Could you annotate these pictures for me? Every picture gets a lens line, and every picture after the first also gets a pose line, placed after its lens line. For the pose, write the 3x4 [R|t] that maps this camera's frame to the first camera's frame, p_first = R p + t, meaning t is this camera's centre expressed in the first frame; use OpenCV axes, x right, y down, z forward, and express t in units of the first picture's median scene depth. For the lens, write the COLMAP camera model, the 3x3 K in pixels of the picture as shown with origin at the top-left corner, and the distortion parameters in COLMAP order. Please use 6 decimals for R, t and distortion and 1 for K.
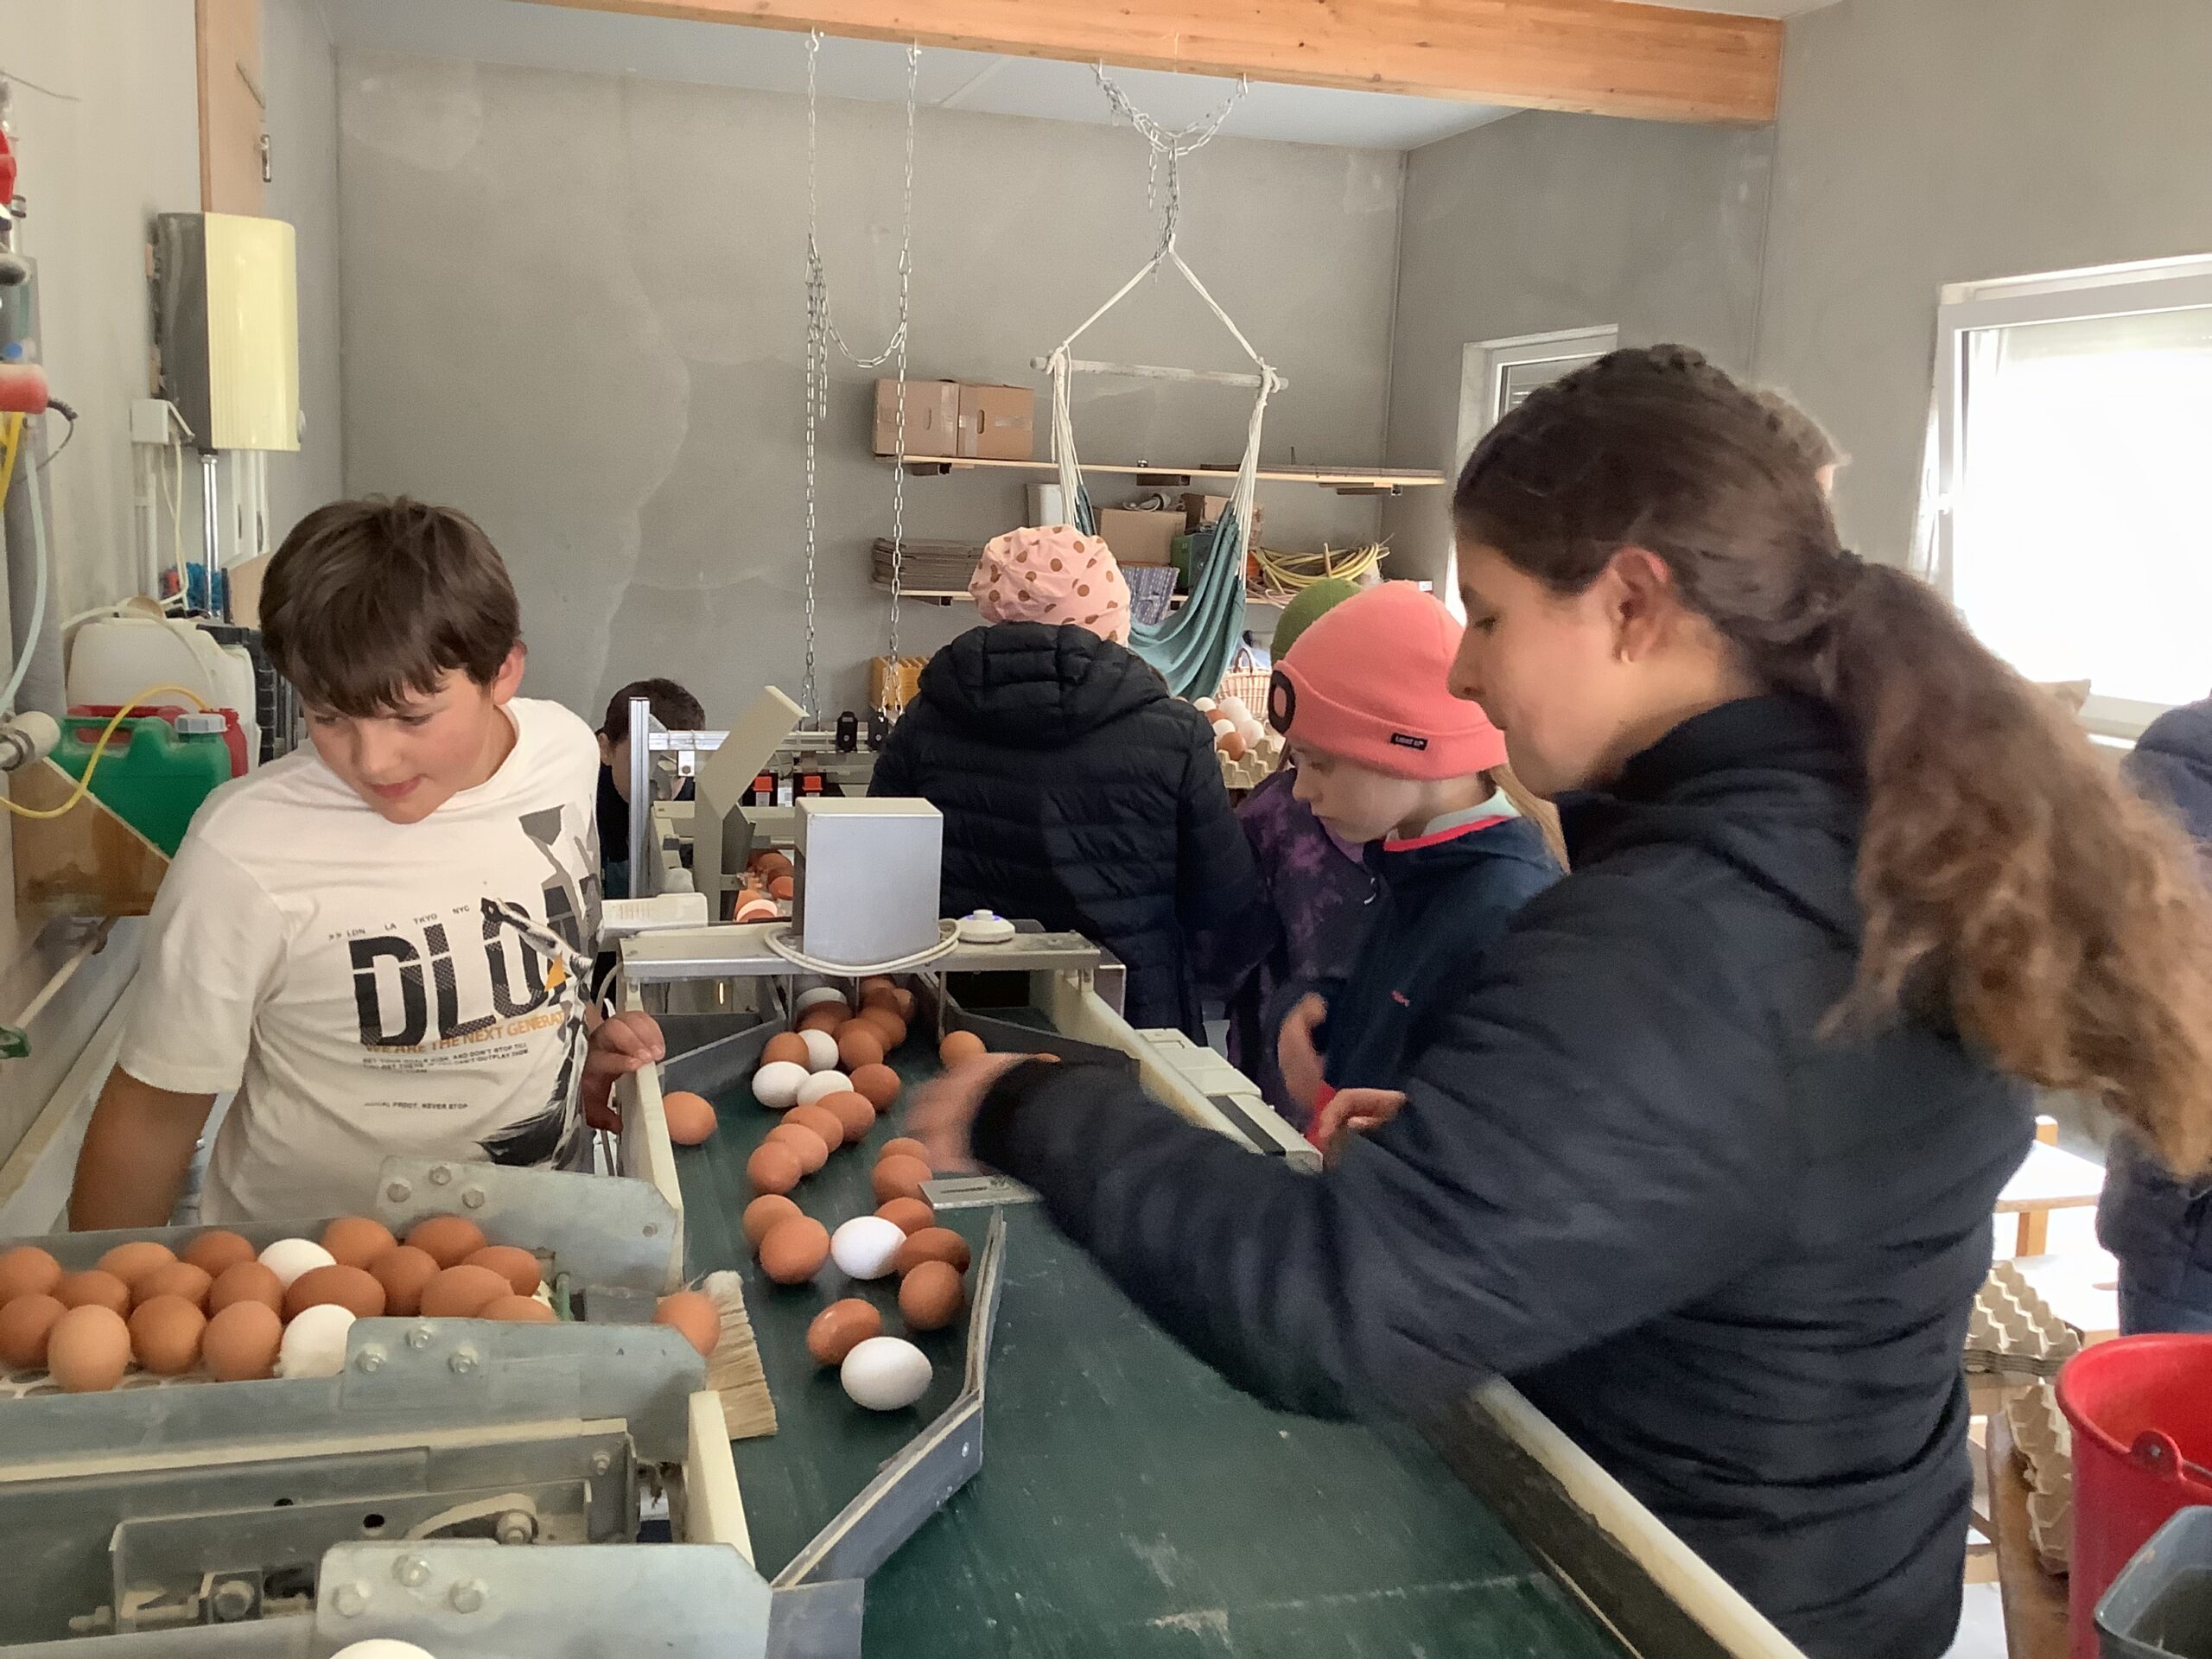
lens RADIAL K [[2038.0, 0, 1103.5], [0, 2038.0, 860.3], [0, 0, 1]] dist [0.151923, -0.312132]
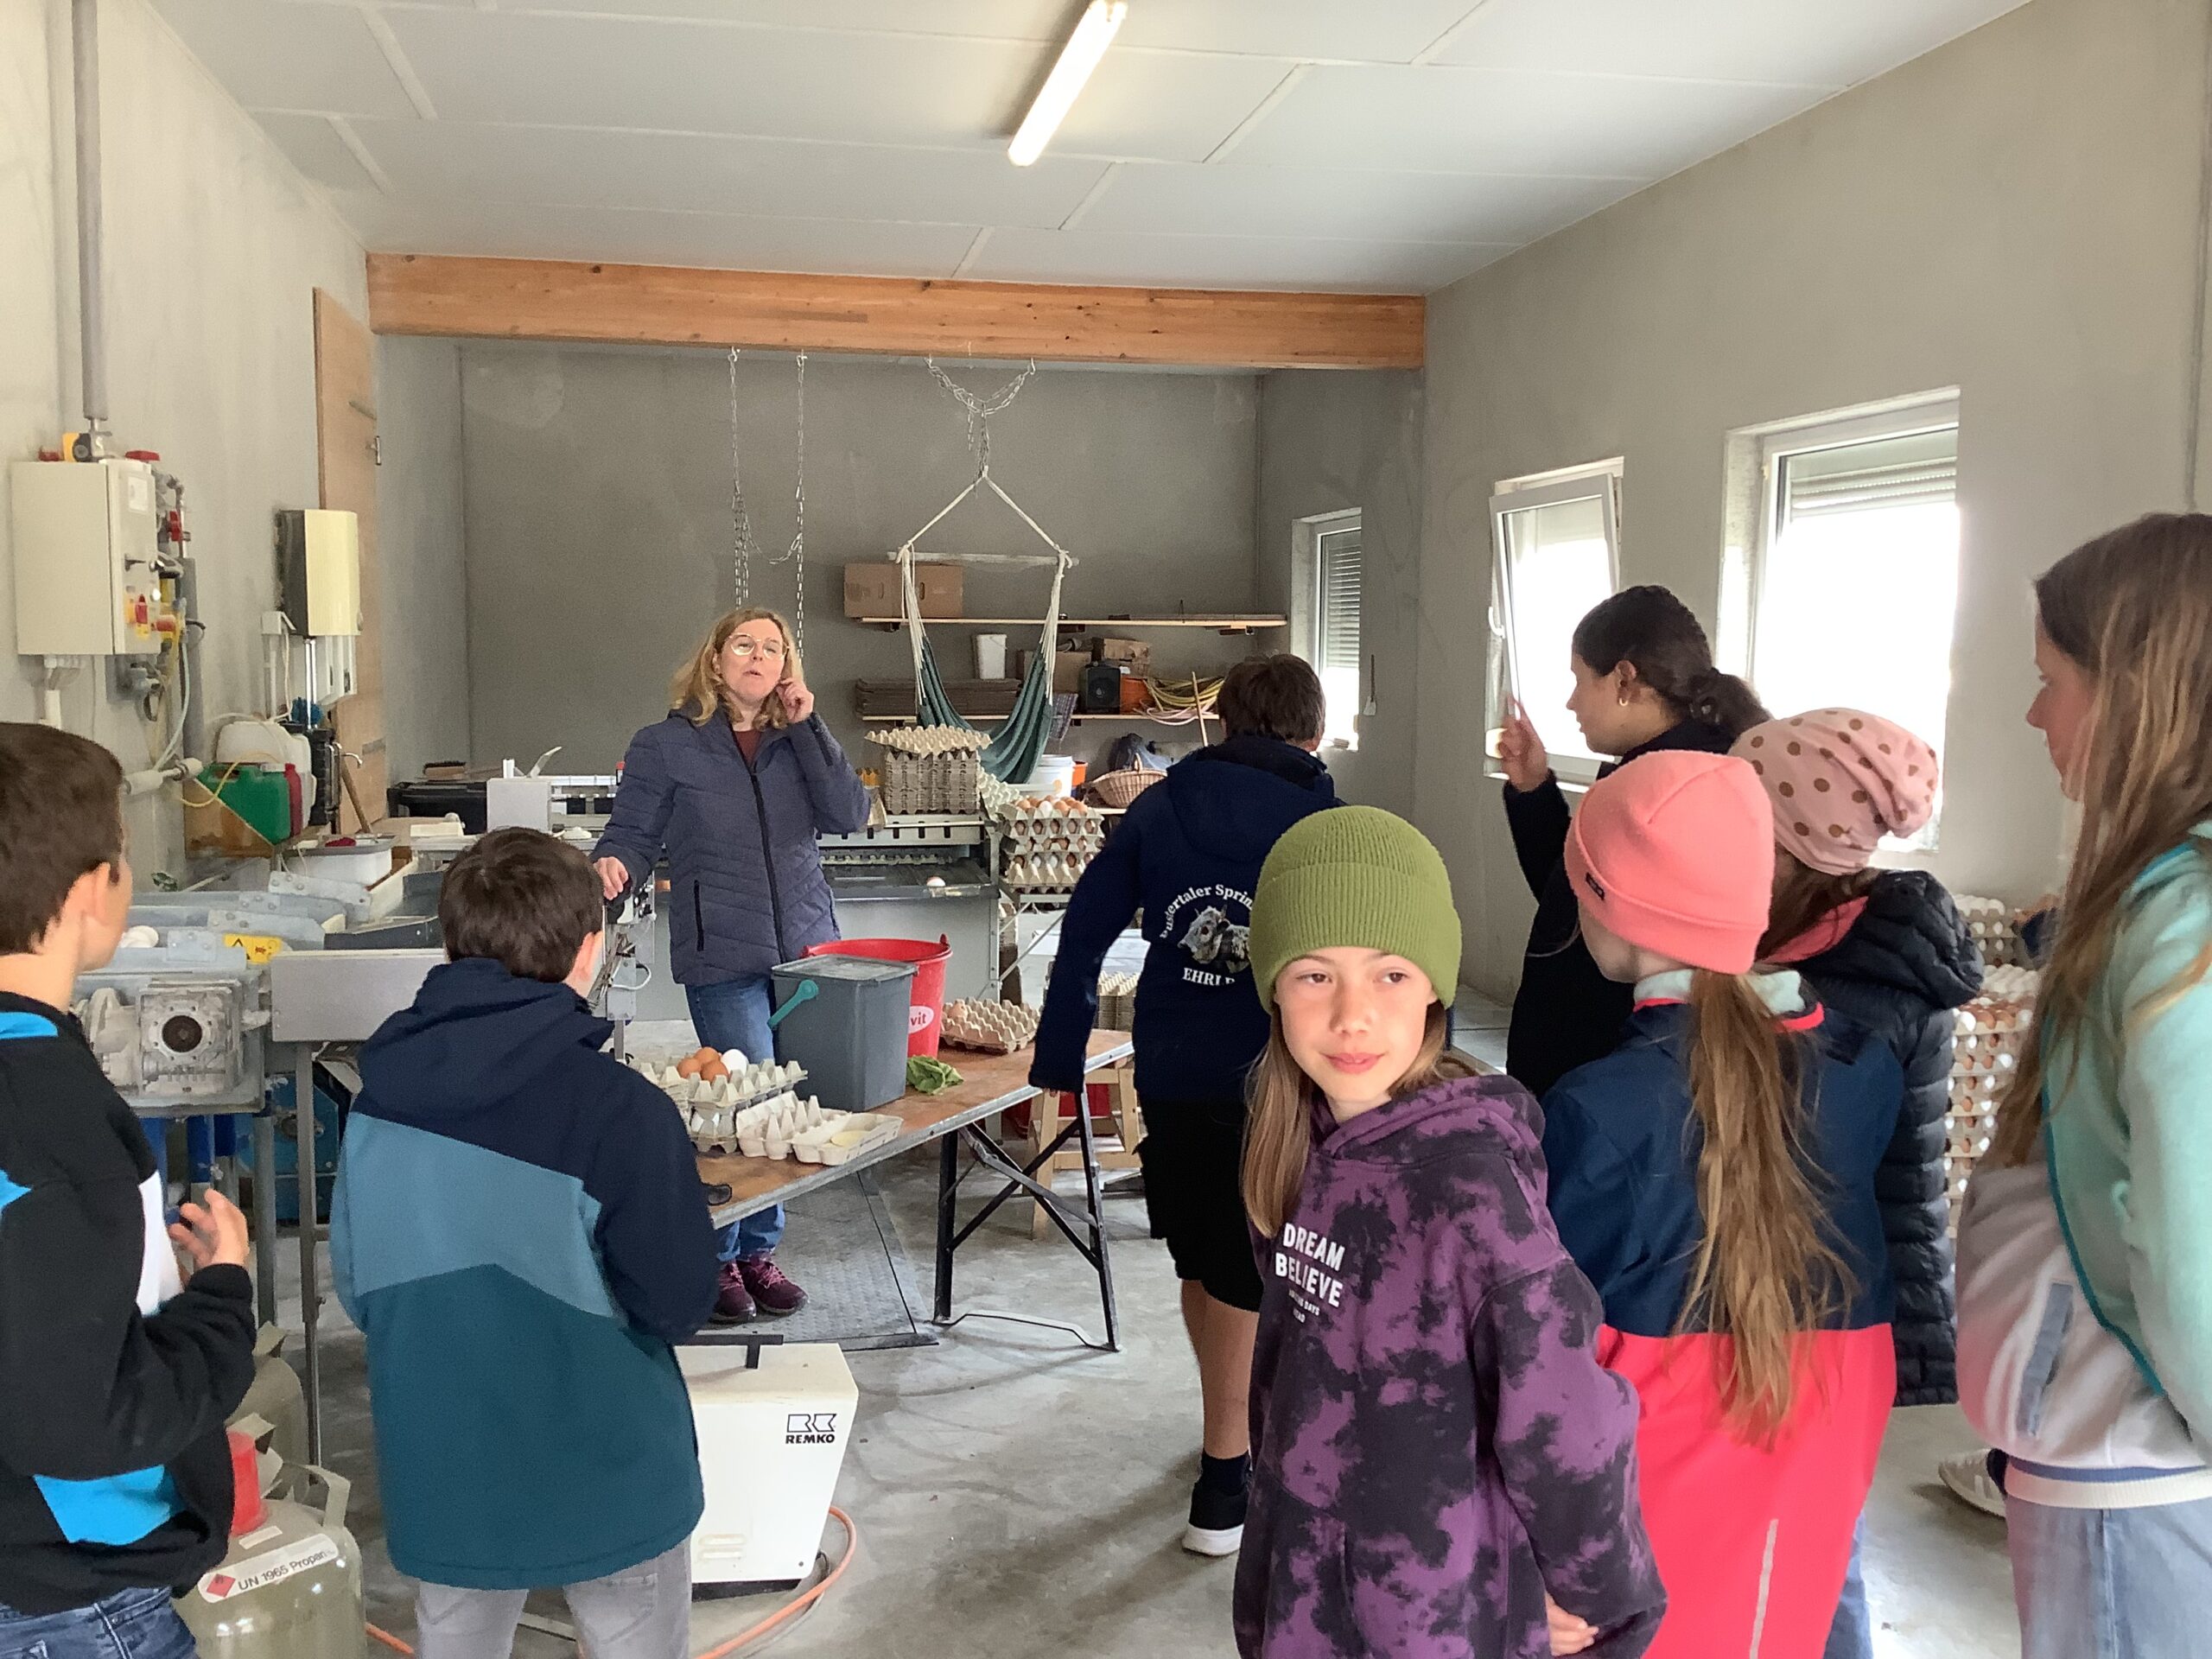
lens RADIAL K [[2038.0, 0, 1103.5], [0, 2038.0, 860.3], [0, 0, 1]] dist [0.151923, -0.312132]
pose [[0.994159, -0.022545, -0.105545, 0.265882], [0.015205, 0.997443, -0.069833, 0.080011], [0.106850, 0.067820, 0.991959, -0.422029]]
